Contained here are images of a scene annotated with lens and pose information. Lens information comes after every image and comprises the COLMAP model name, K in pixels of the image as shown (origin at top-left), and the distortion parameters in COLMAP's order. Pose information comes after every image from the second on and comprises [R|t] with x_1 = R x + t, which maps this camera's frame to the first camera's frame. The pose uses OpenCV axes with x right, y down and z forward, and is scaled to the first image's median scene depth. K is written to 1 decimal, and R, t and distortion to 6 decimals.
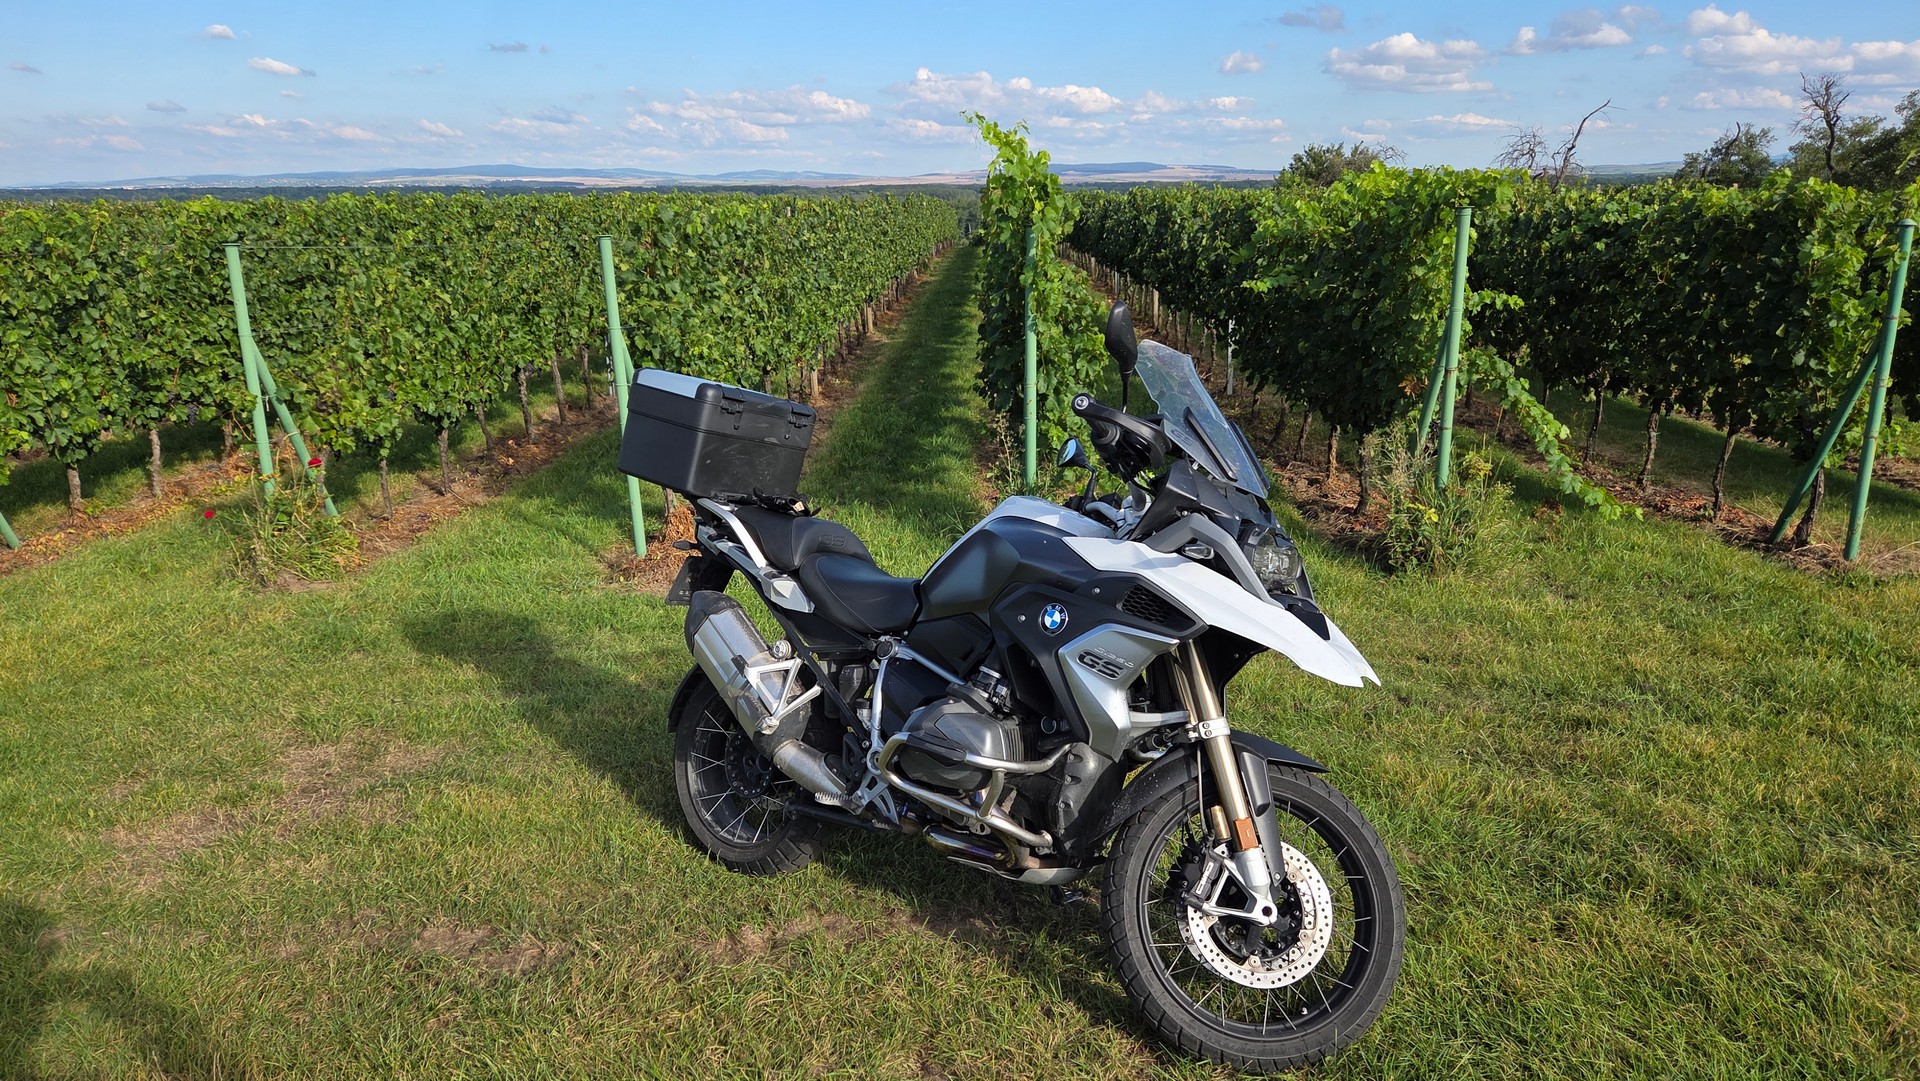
lens RADIAL K [[1278.9, 0, 964.9], [0, 1278.9, 534.6], [0, 0, 1]] dist [0.065702, -0.052654]
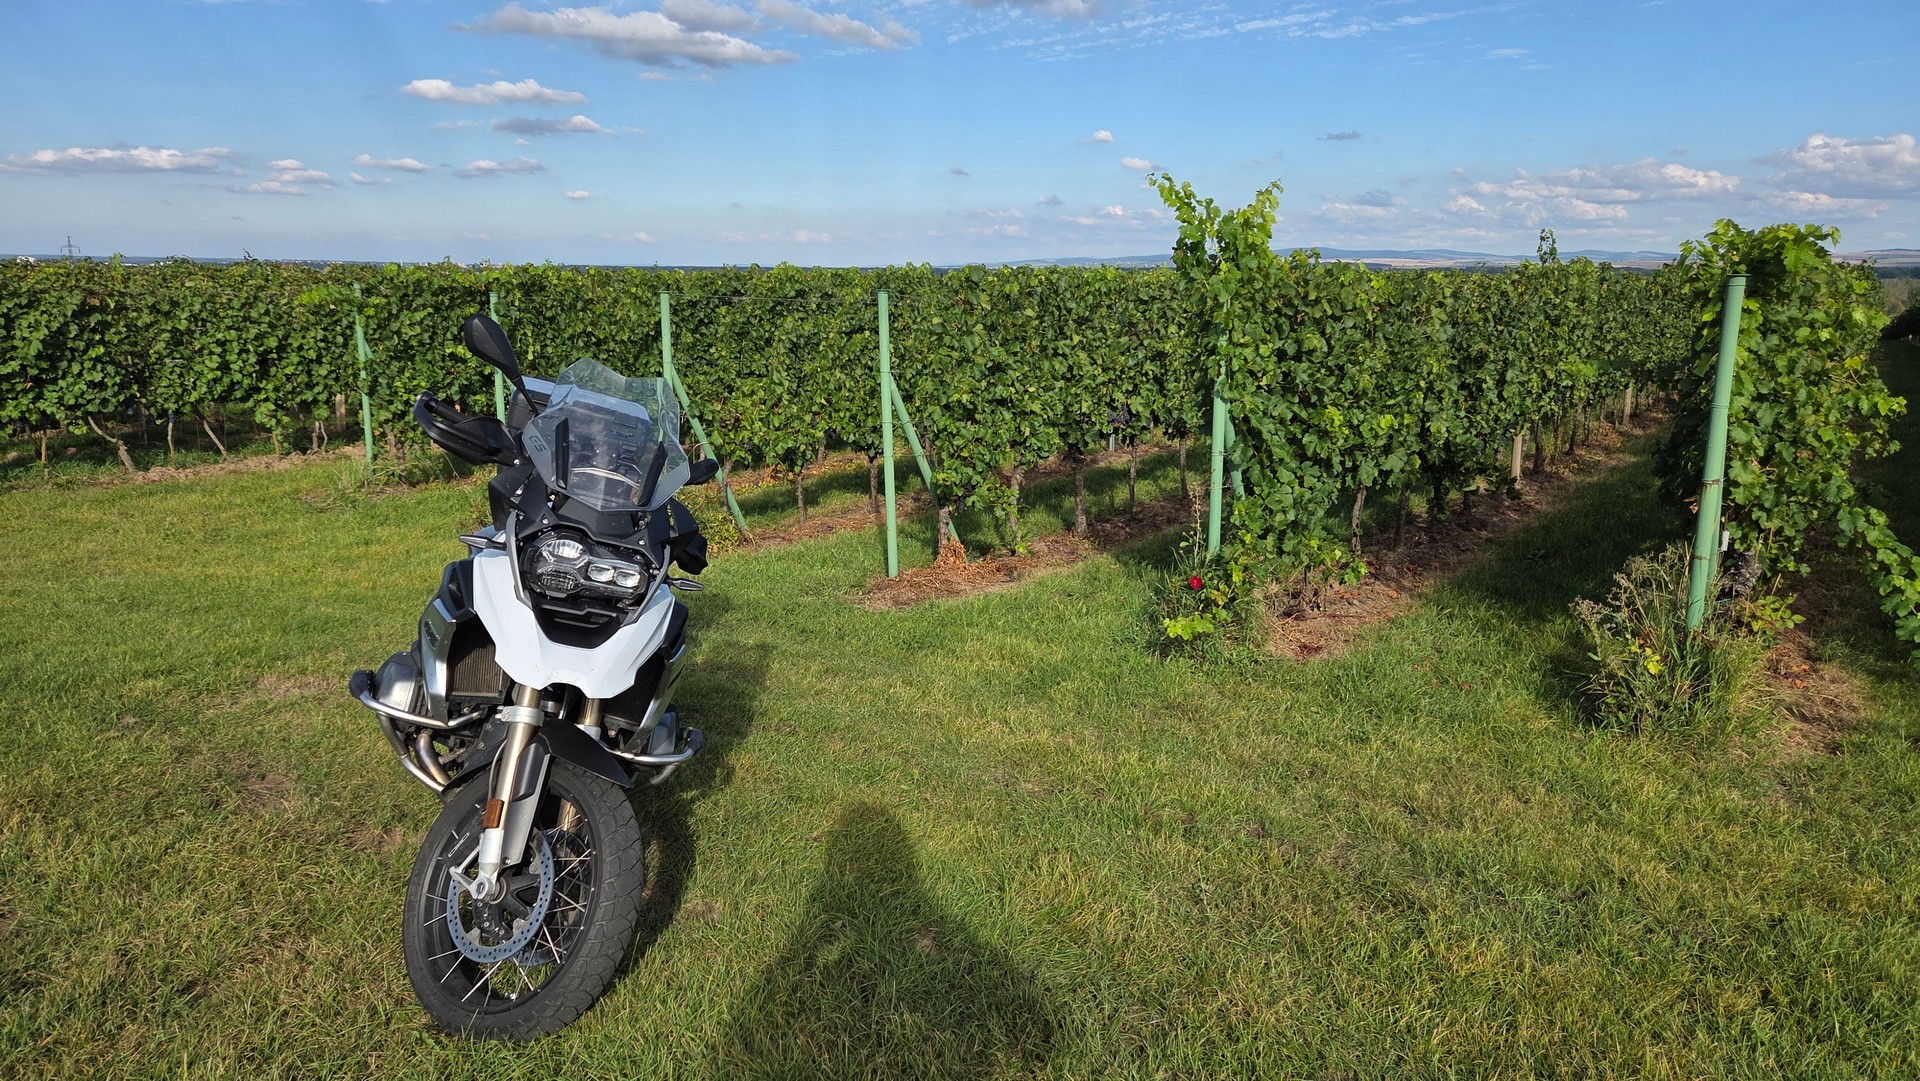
lens RADIAL K [[1278.9, 0, 965.4], [0, 1278.9, 551.4], [0, 0, 1]] dist [0.065702, -0.052654]
pose [[0.831034, 0.133520, -0.539958, 0.336411], [-0.158769, 0.987316, -0.000215, -0.012297], [0.533081, 0.085907, 0.841692, 0.082521]]
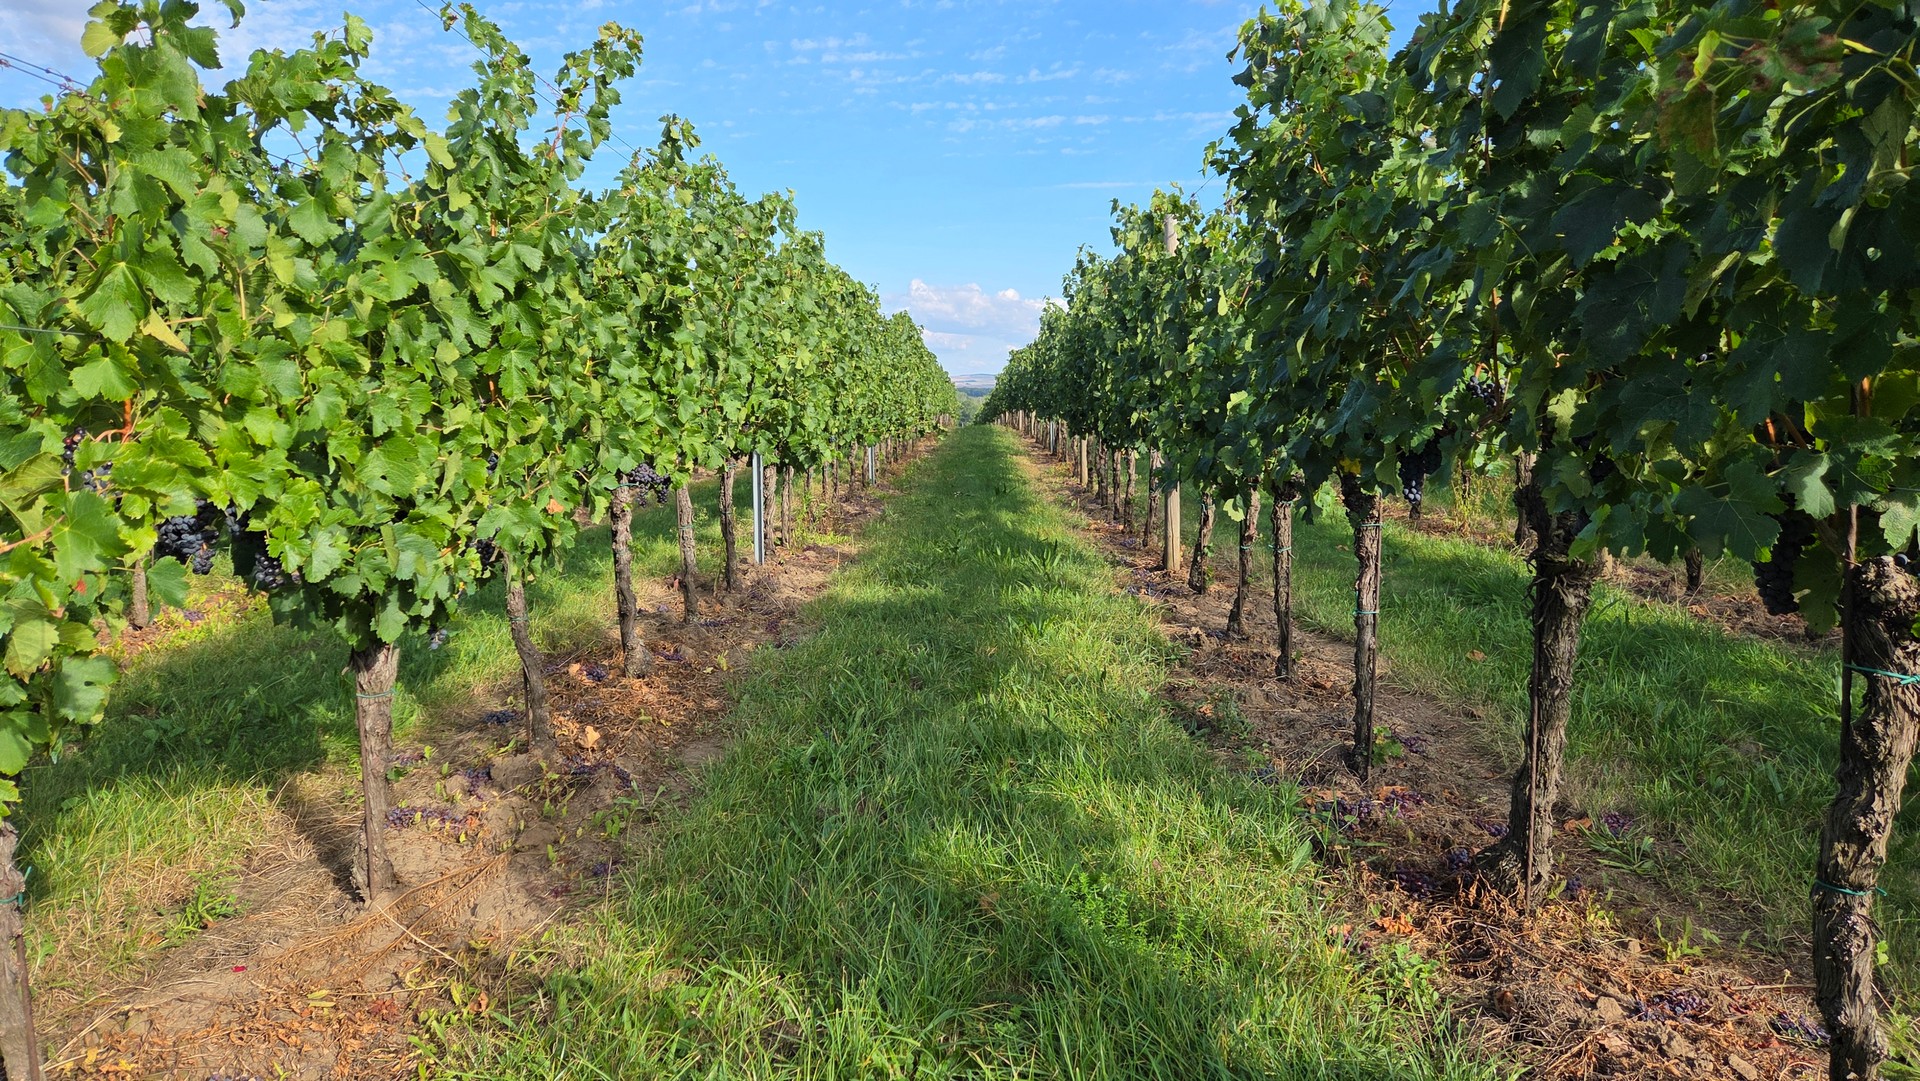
lens RADIAL K [[1278.9, 0, 976.0], [0, 1278.9, 534.3], [0, 0, 1]] dist [0.065702, -0.052654]
pose [[0.999556, 0.020714, 0.021422, -0.323972], [-0.017219, 0.988217, -0.152090, -0.073818], [-0.024320, 0.151653, 0.988135, 0.821134]]
